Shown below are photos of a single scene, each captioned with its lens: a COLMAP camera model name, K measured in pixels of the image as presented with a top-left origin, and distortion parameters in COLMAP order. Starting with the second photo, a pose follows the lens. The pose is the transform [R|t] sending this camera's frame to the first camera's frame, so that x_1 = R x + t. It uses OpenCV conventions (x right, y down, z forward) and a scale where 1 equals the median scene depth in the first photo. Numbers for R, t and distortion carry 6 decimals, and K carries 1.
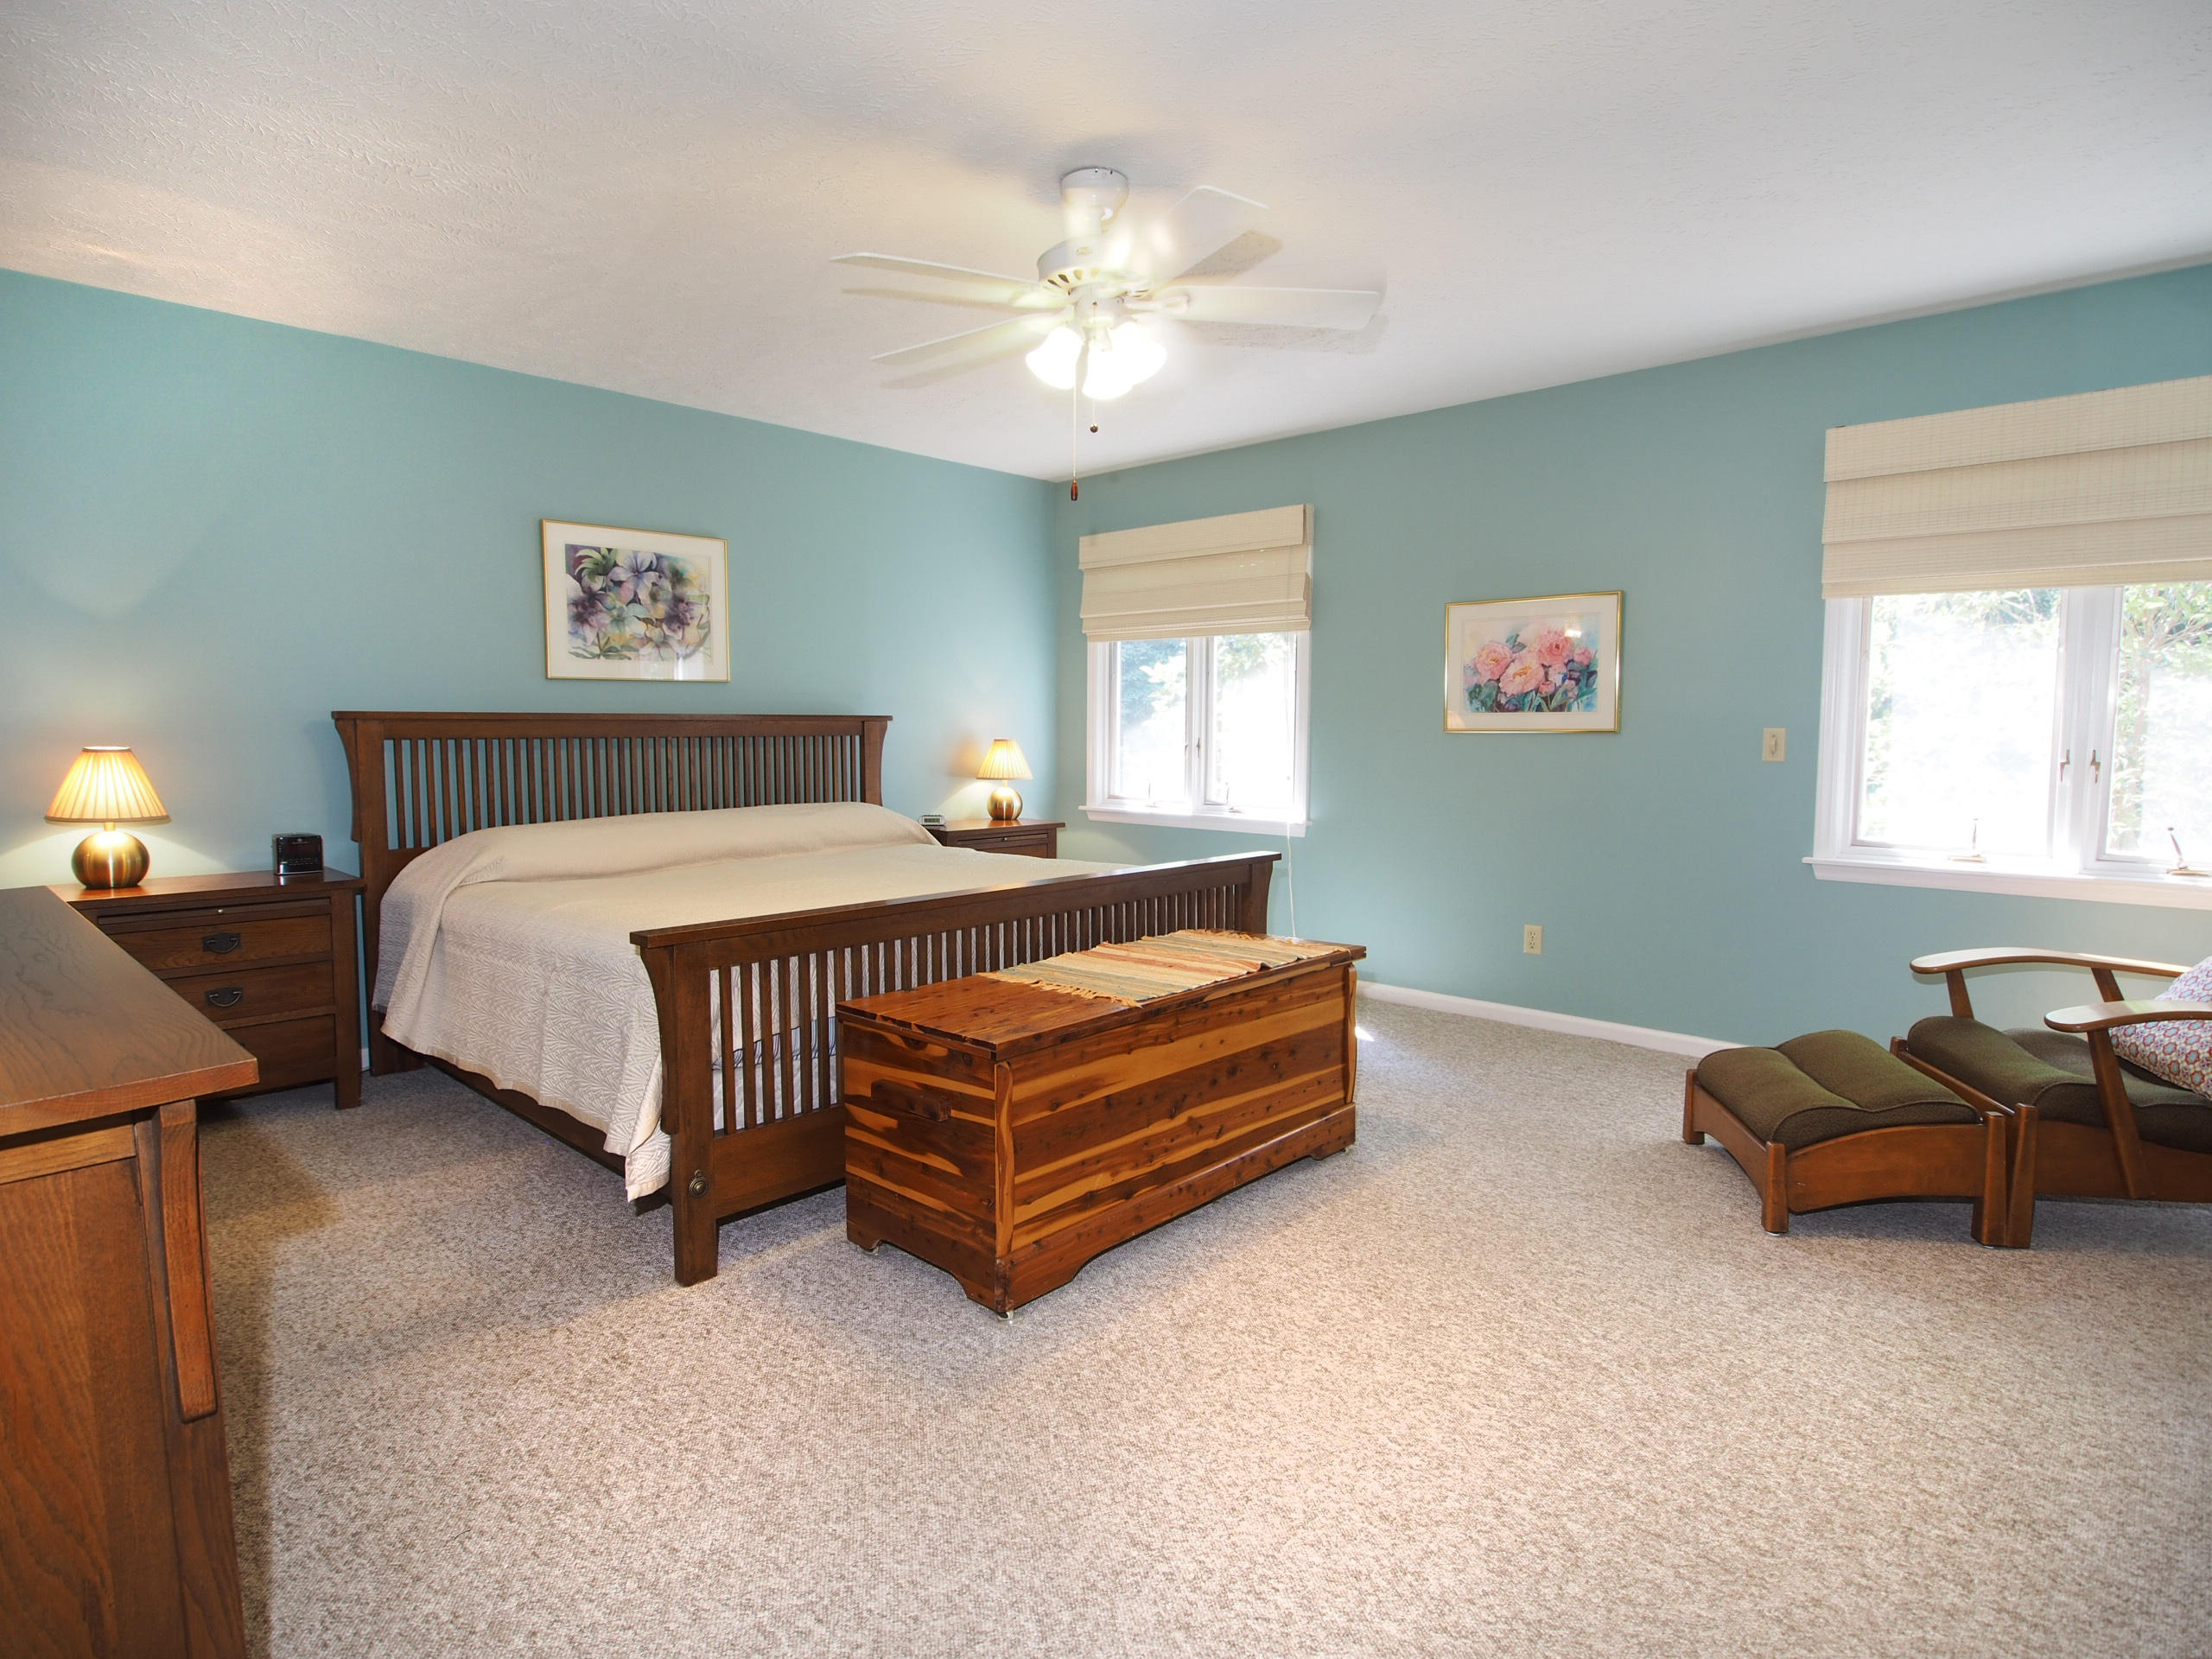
lens RADIAL K [[1196.5, 0, 1105.3], [0, 1196.5, 821.9], [0, 0, 1]] dist [-0.012424, -0.001427]
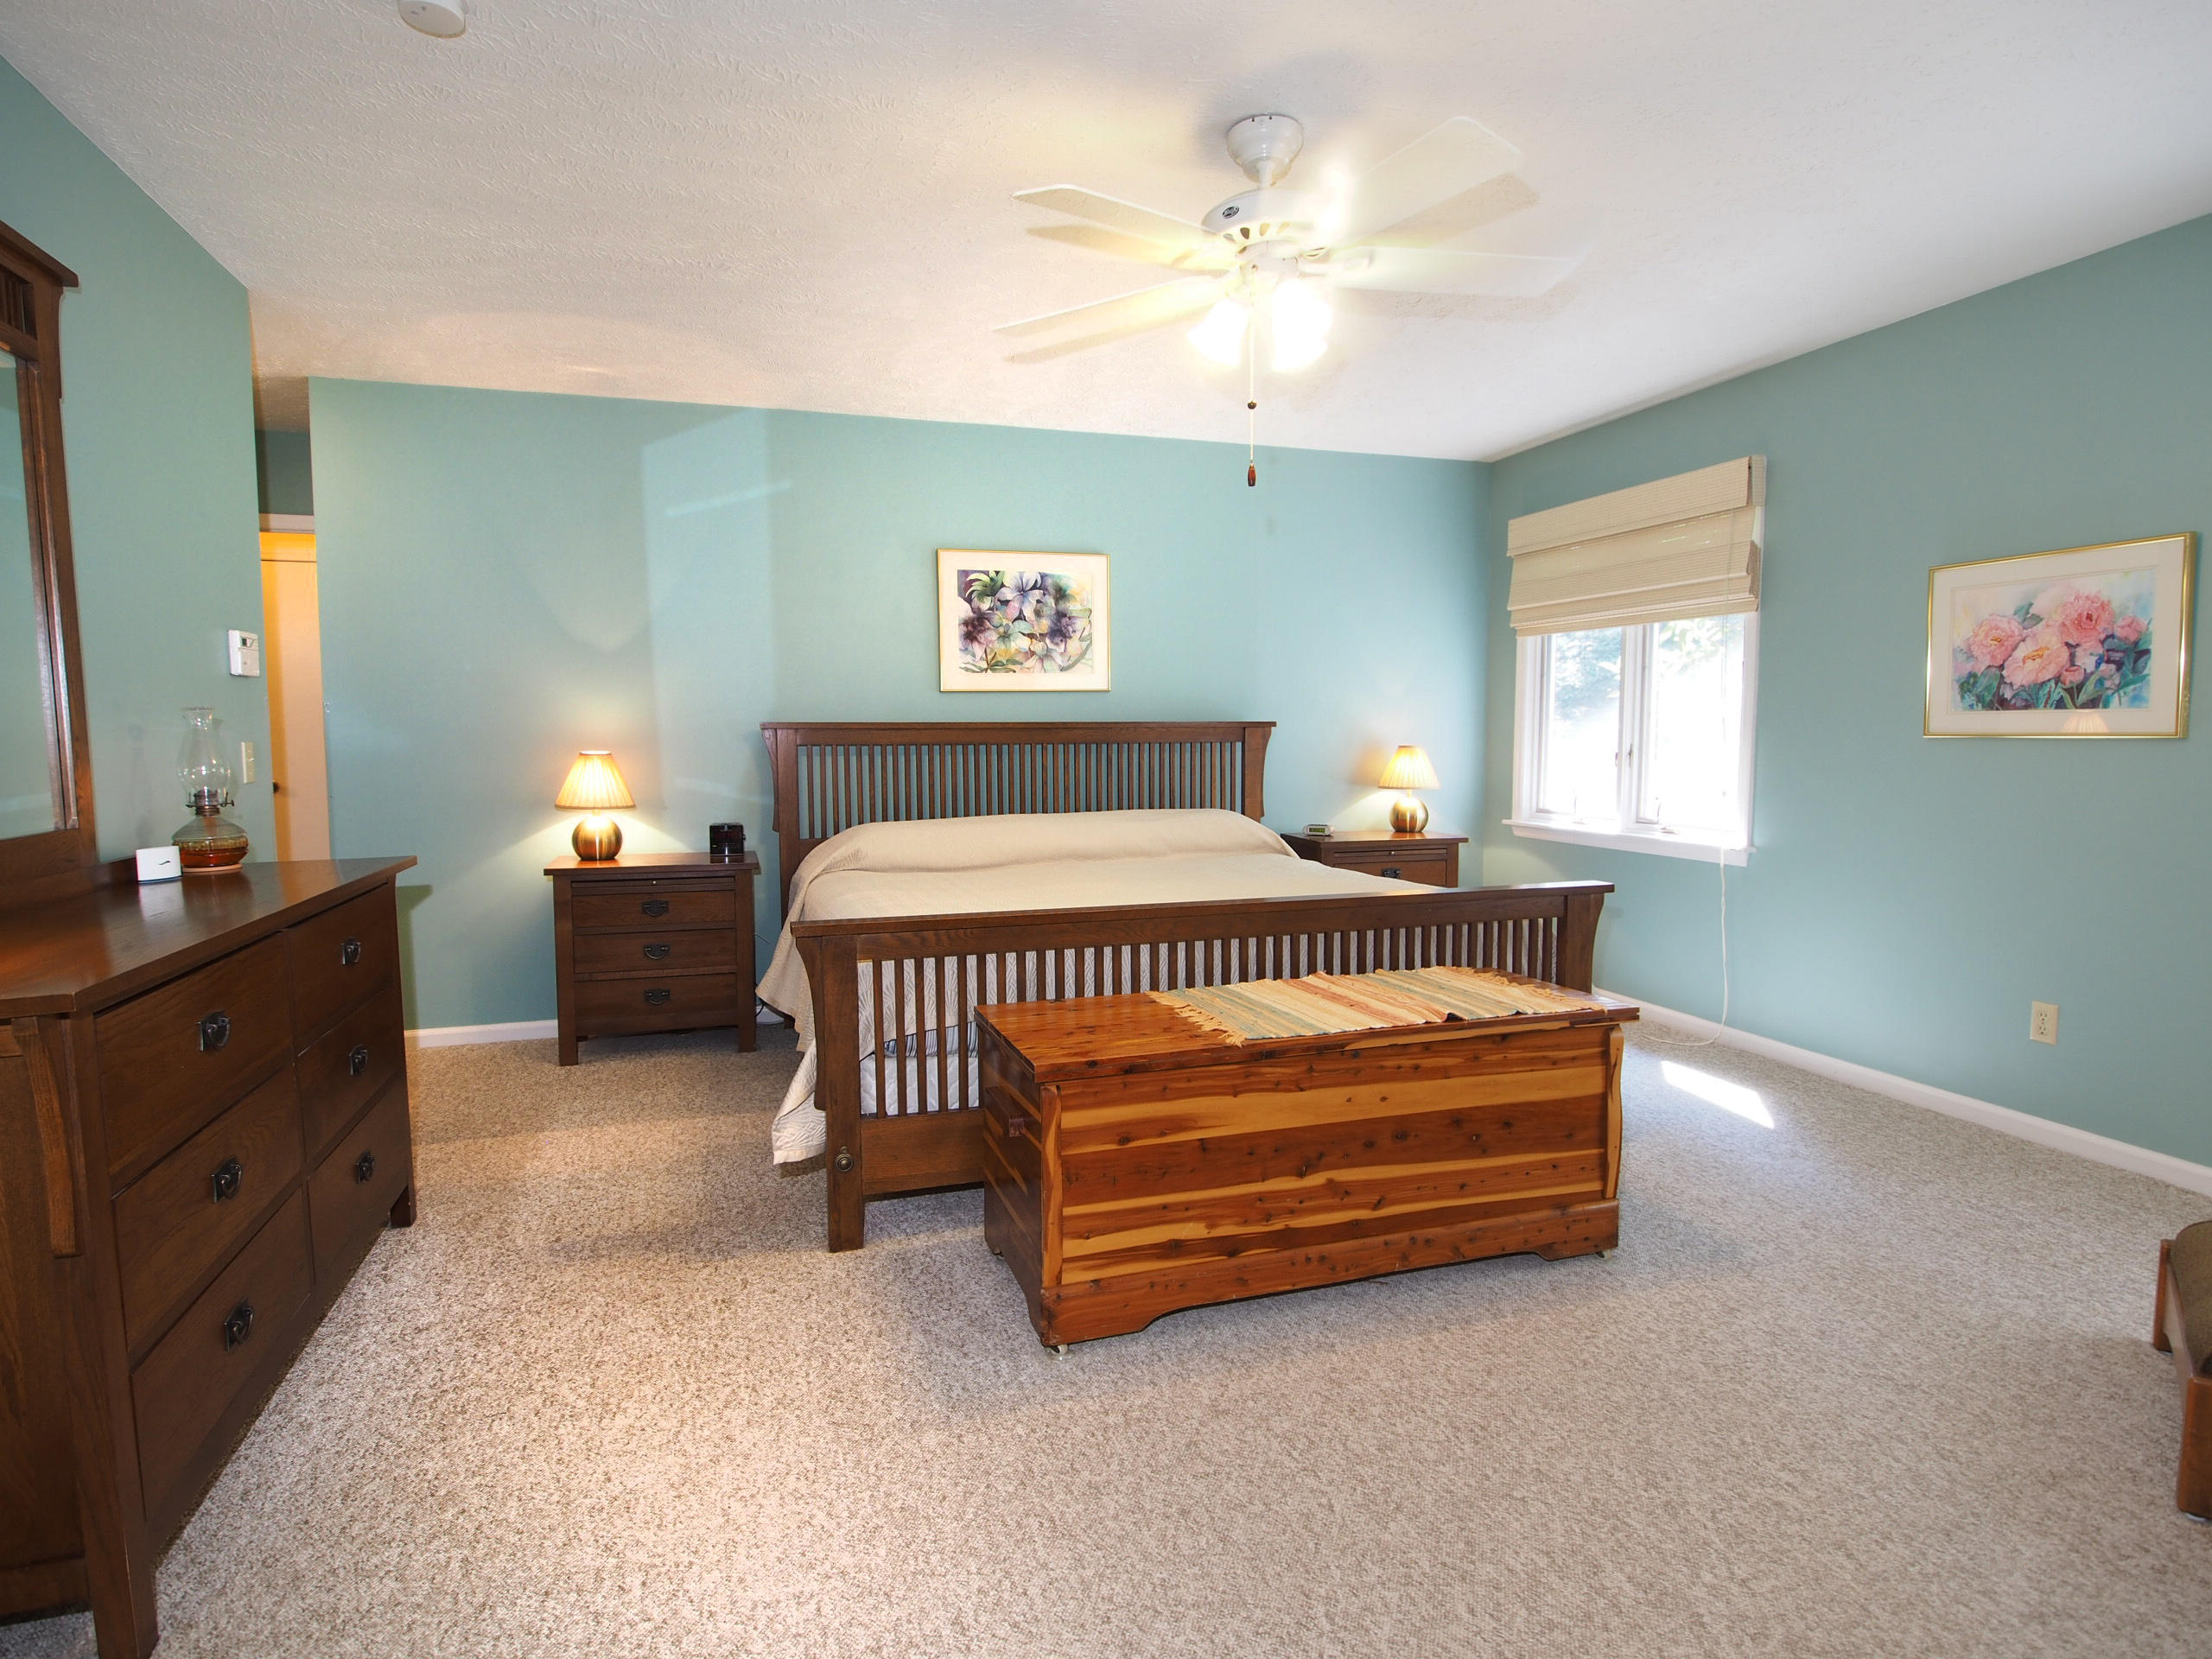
lens RADIAL K [[1194.2, 0, 1106.0], [0, 1194.2, 829.5], [0, 0, 1]] dist [-0.013228, -0.003153]
pose [[0.873035, 0.034232, -0.486455, 0.267261], [-0.033182, 0.999391, 0.010775, -0.010007], [0.486528, 0.006735, 0.873639, 0.121585]]
